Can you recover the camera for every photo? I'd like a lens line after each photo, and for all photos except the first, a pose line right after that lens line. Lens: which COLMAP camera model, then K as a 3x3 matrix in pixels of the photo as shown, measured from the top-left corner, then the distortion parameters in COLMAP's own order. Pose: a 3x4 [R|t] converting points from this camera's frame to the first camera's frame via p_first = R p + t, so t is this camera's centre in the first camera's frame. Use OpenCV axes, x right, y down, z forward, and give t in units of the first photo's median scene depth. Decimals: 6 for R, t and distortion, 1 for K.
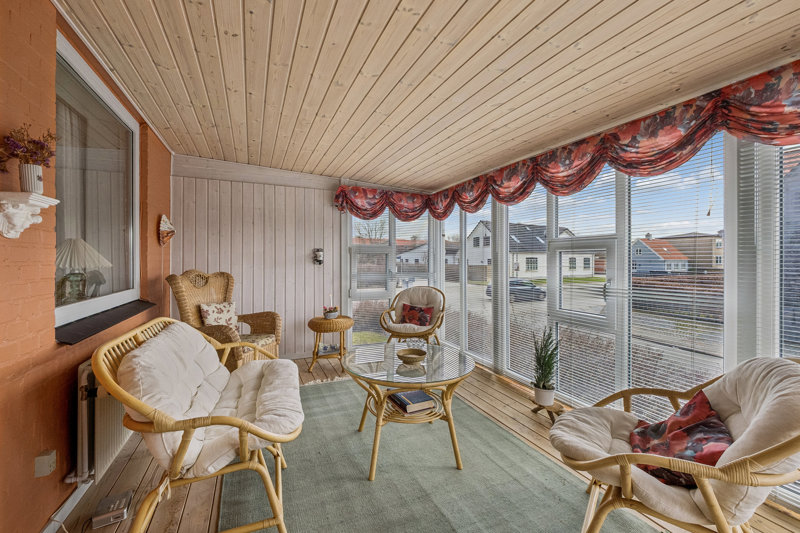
lens RADIAL K [[332.6, 0, 398.1], [0, 332.6, 260.6], [0, 0, 1]] dist [0.001068, -0.000728]
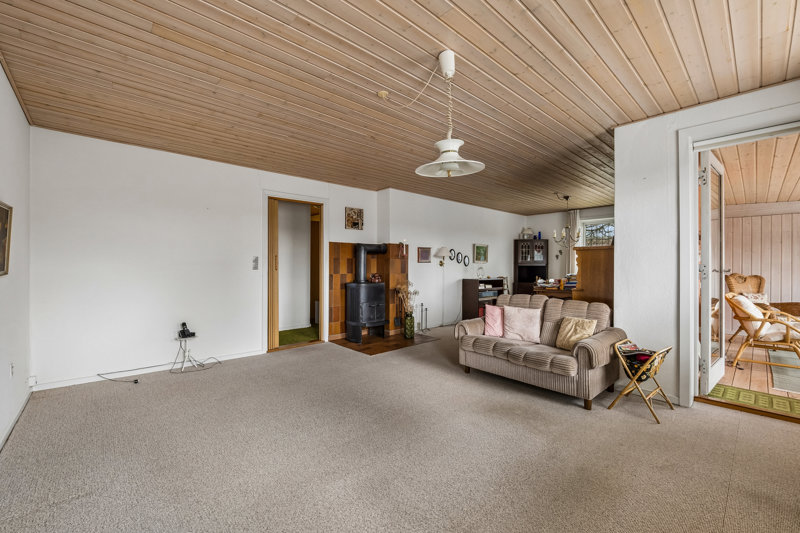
lens RADIAL K [[332.6, 0, 395.3], [0, 332.6, 262.7], [0, 0, 1]] dist [0.001068, -0.000728]
pose [[0.324317, -0.004884, -0.945936, 0.466559], [-0.006234, 0.999954, -0.007300, -0.003634], [0.945928, 0.008264, 0.324271, -1.273127]]
